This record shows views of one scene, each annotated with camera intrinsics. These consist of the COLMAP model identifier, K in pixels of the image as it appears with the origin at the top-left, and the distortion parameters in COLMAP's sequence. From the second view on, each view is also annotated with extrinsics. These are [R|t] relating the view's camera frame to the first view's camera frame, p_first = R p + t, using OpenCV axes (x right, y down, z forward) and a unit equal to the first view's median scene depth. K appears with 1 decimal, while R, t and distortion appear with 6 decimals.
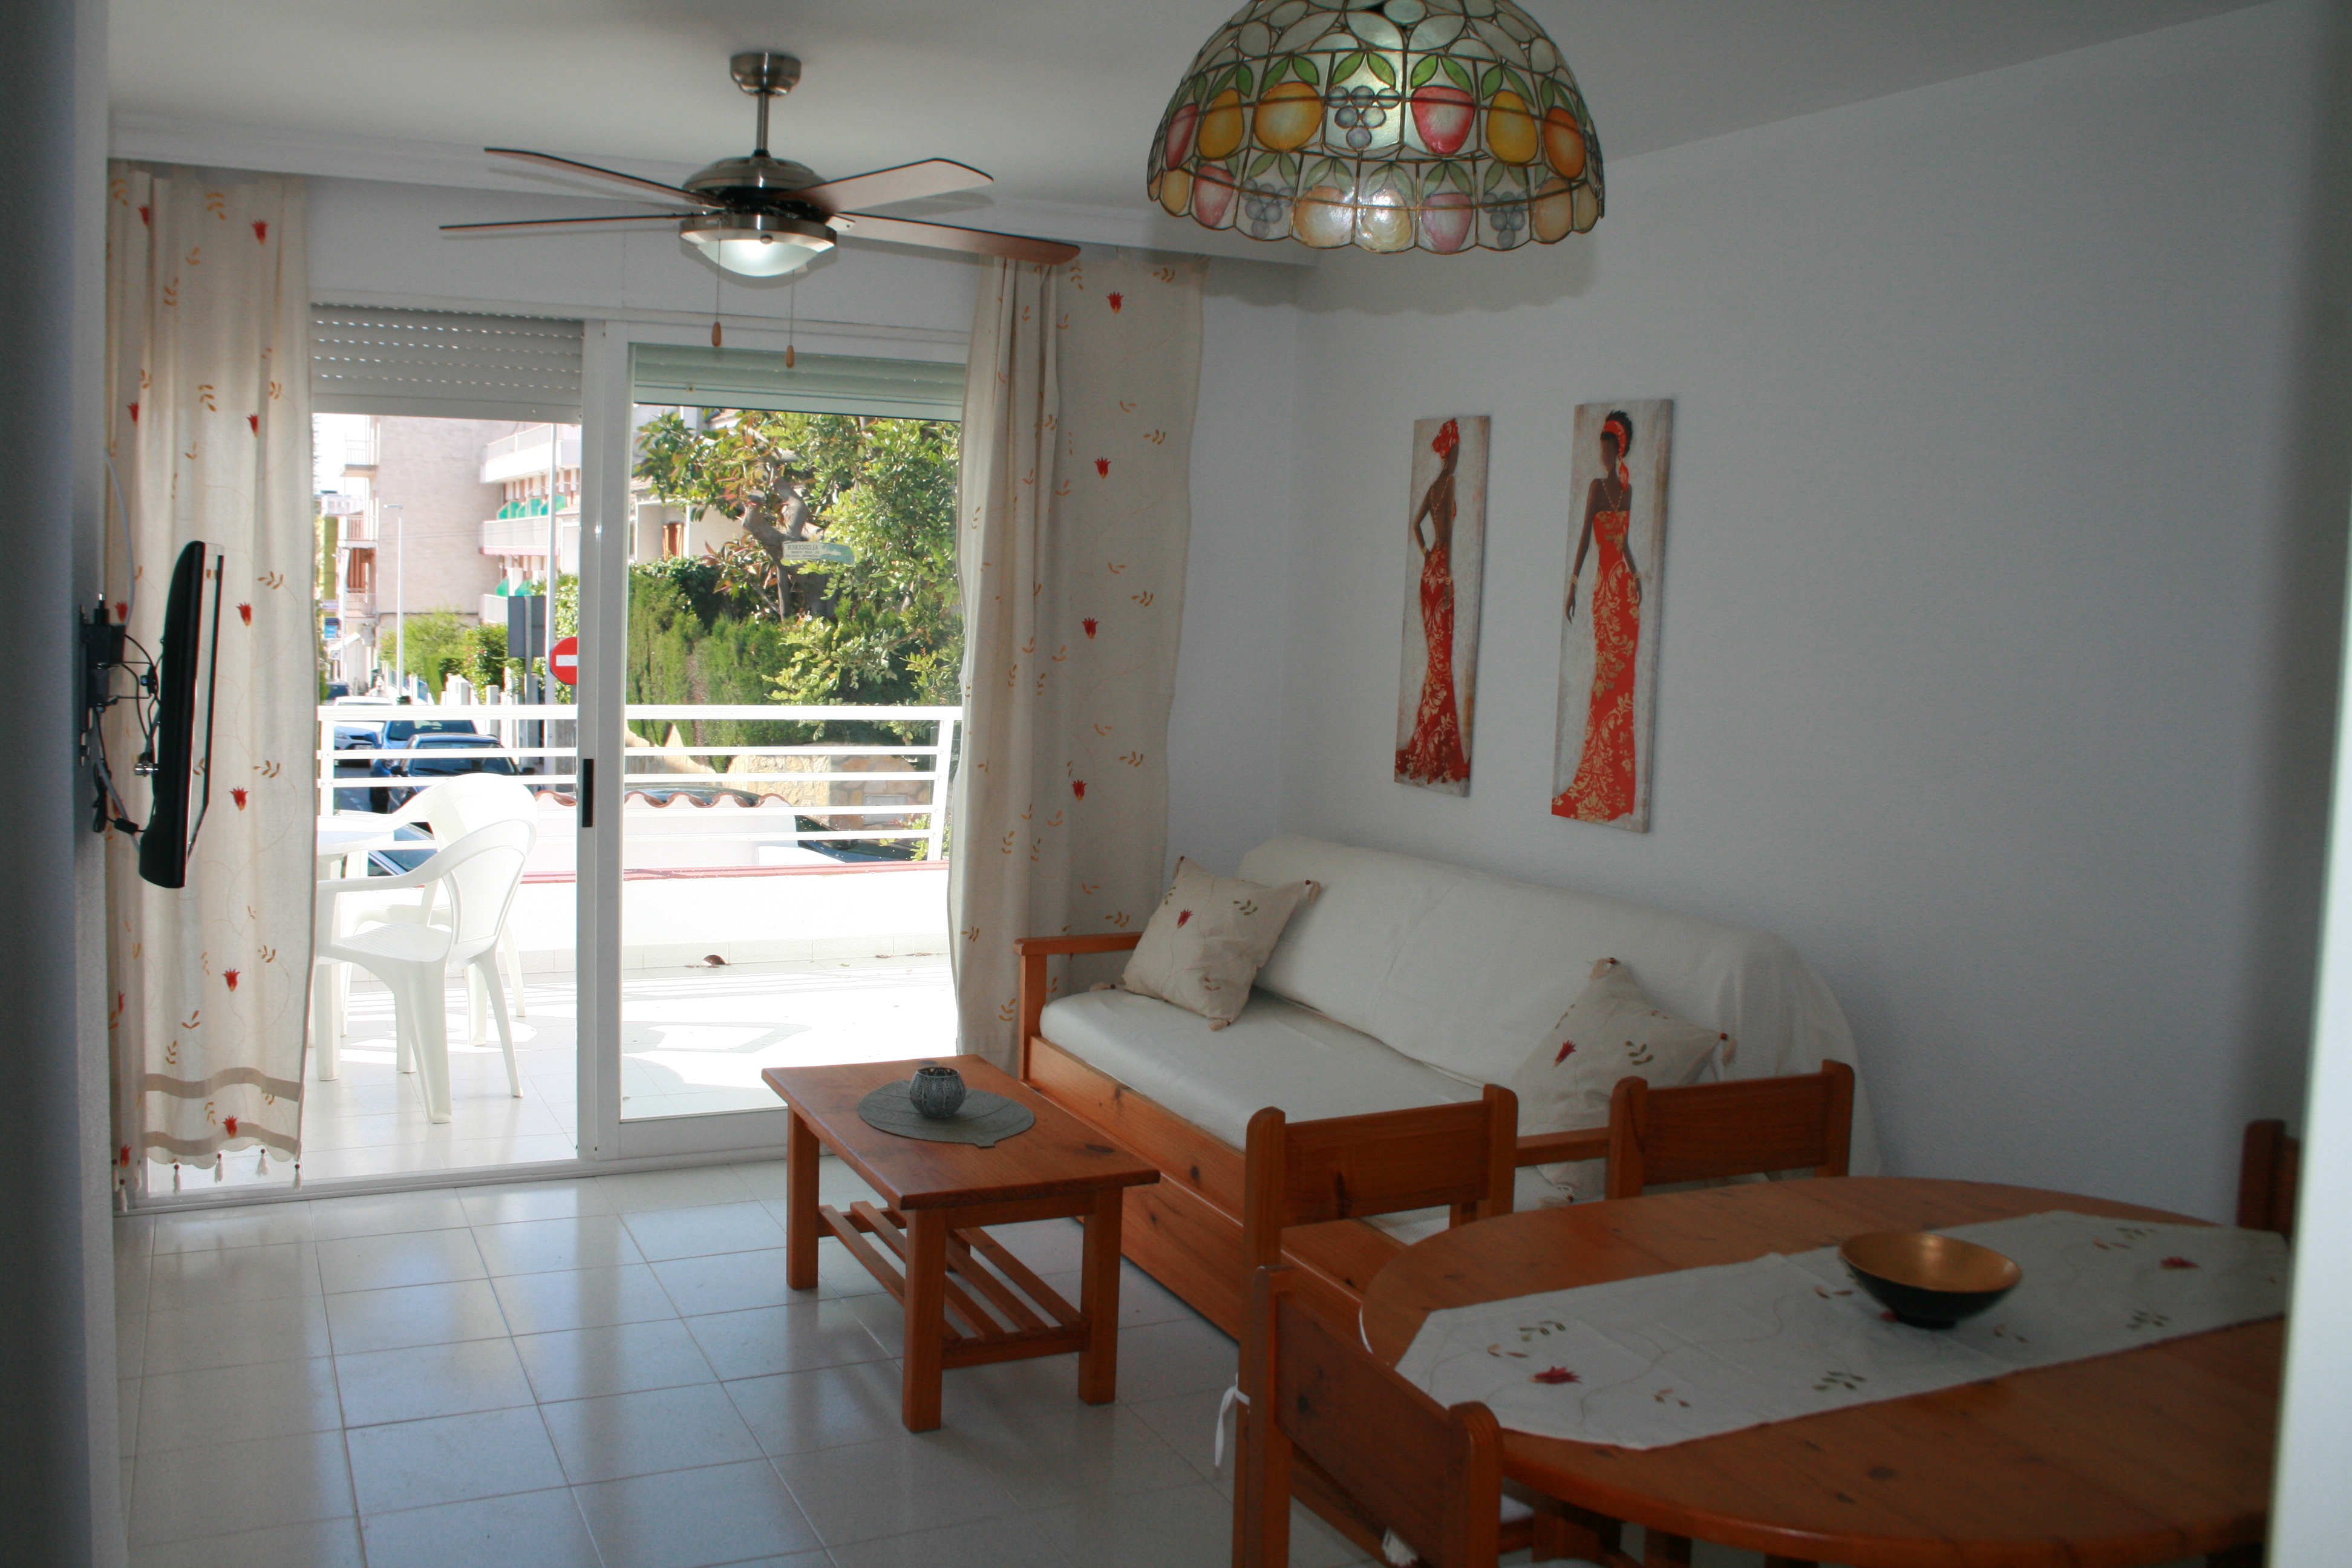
lens RADIAL K [[2009.9, 0, 1170.0], [0, 2009.9, 795.7], [0, 0, 1]] dist [-0.117755, -0.002806]
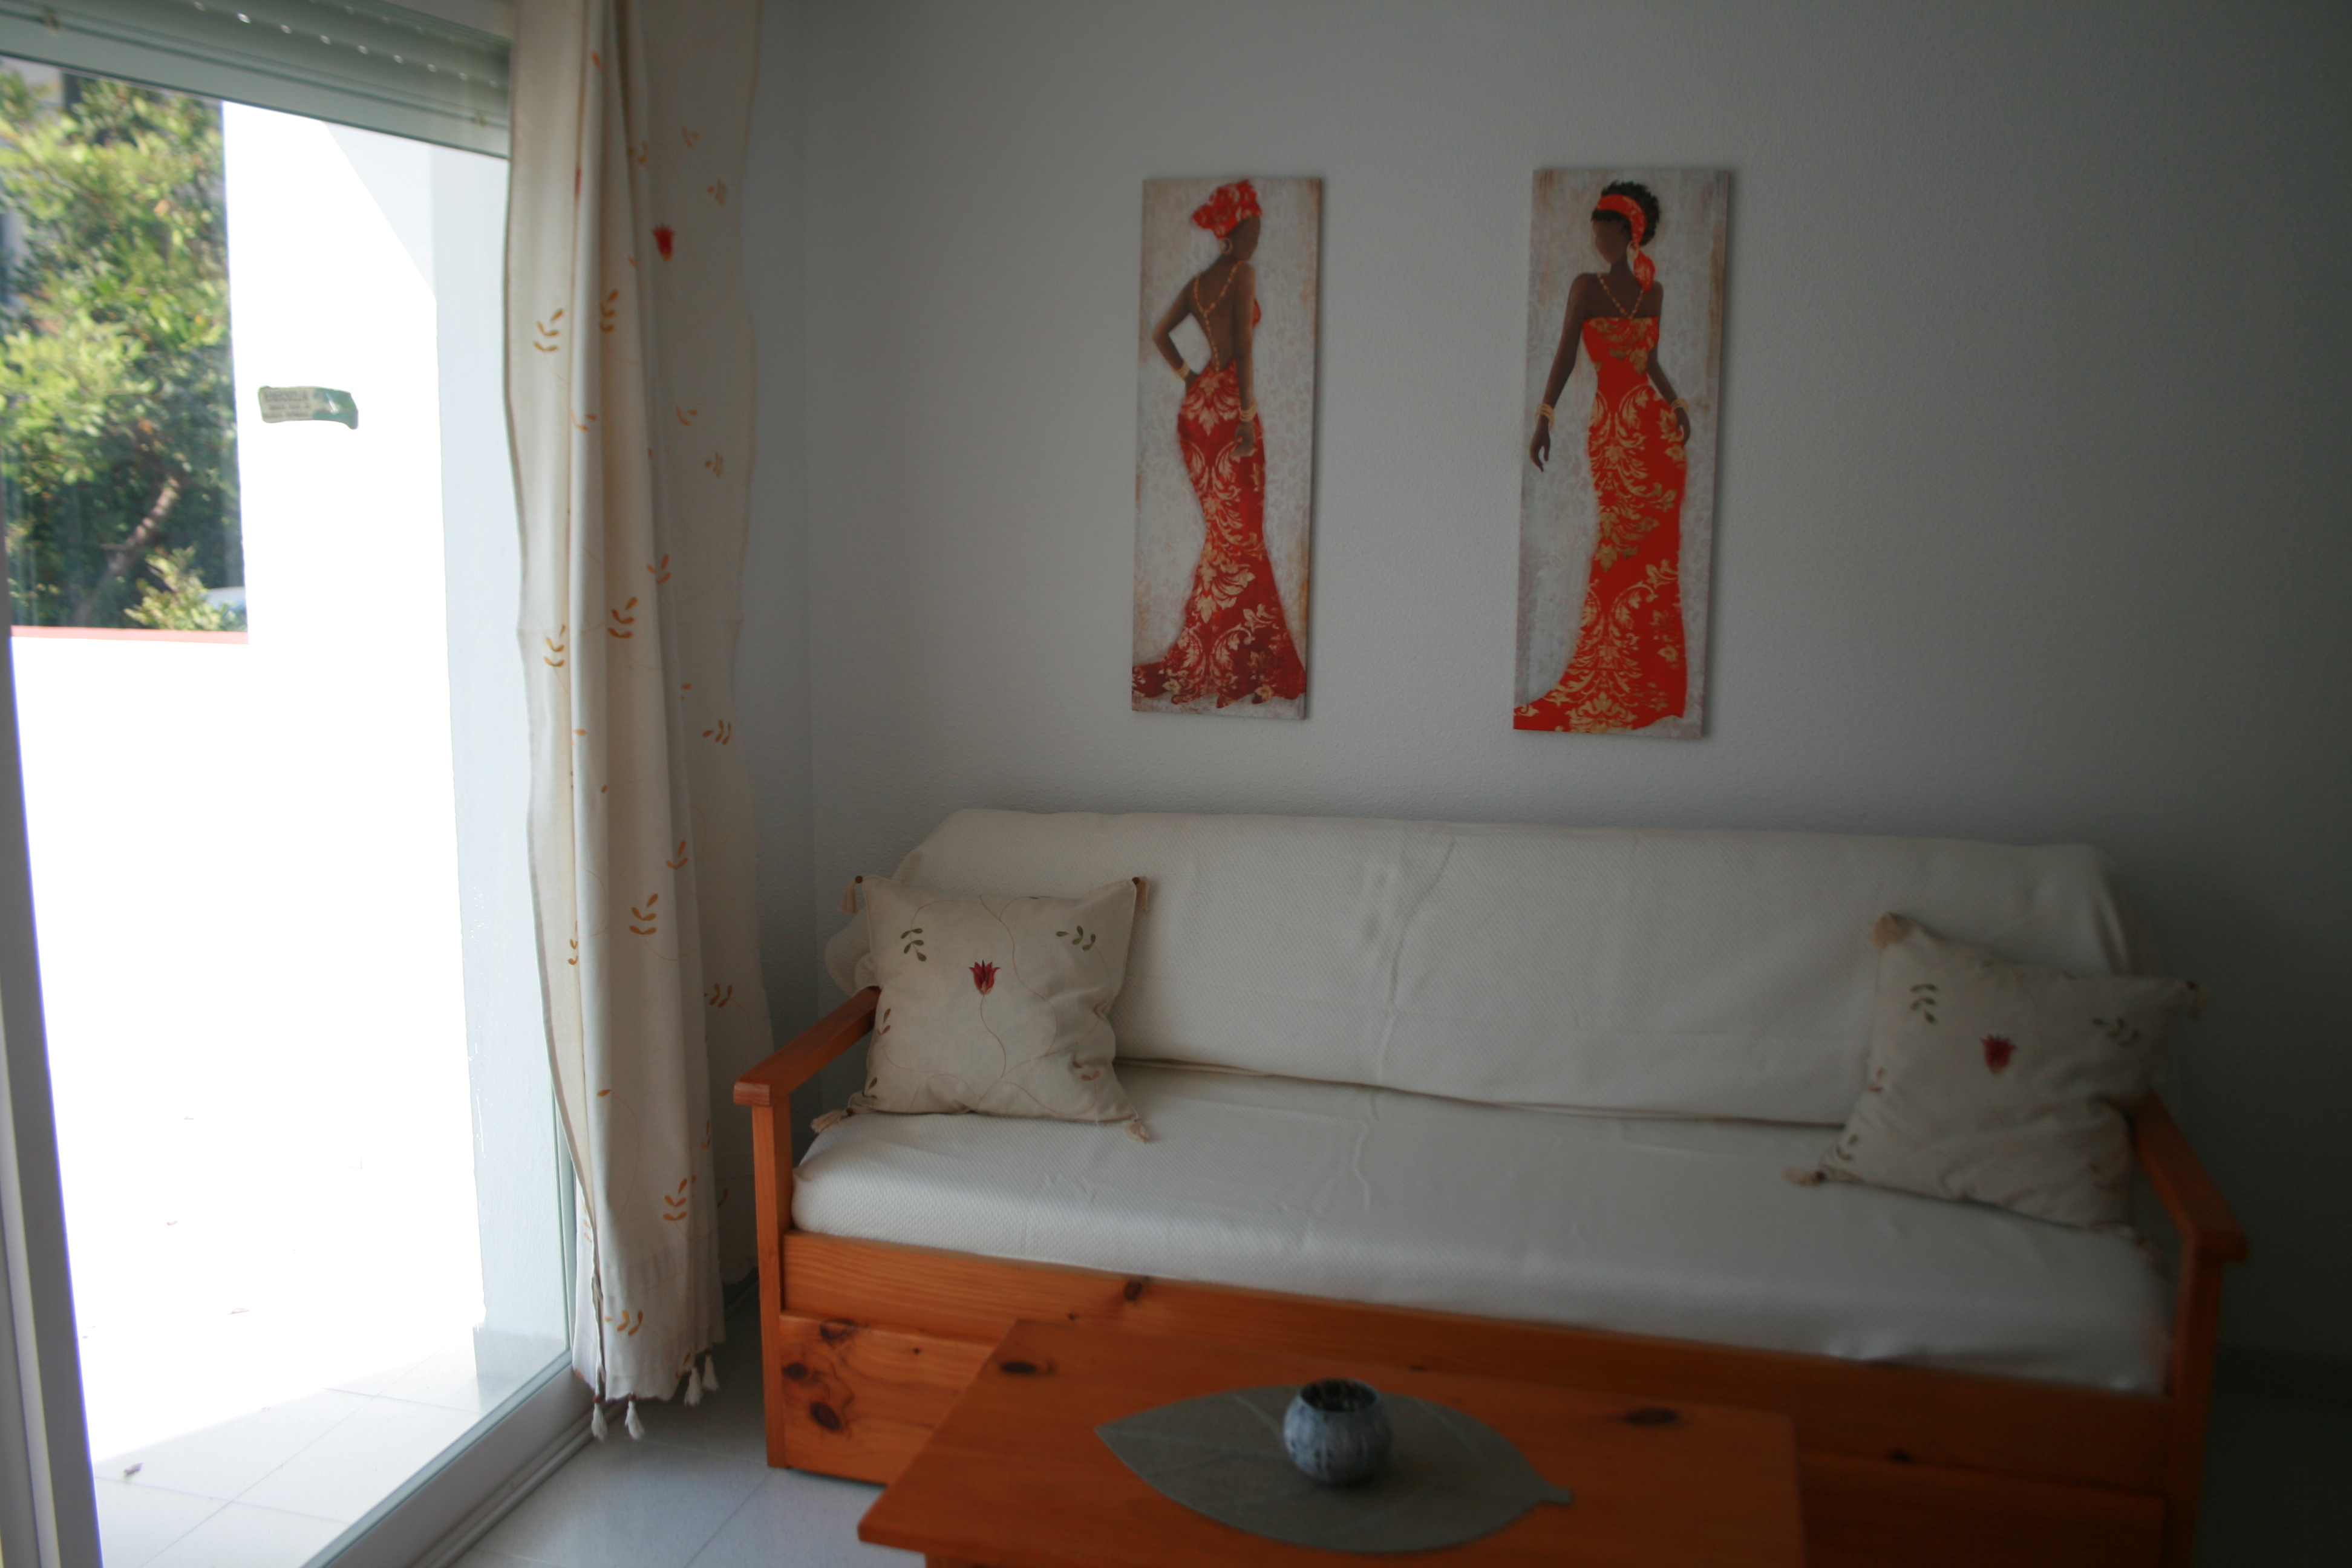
lens RADIAL K [[2009.9, 0, 1171.6], [0, 2009.9, 761.1], [0, 0, 1]] dist [-0.117755, -0.002806]
pose [[0.668685, -0.161268, 0.725846, -0.442850], [0.100789, 0.986845, 0.126406, -0.087216], [-0.736683, -0.011369, 0.676142, 0.600671]]
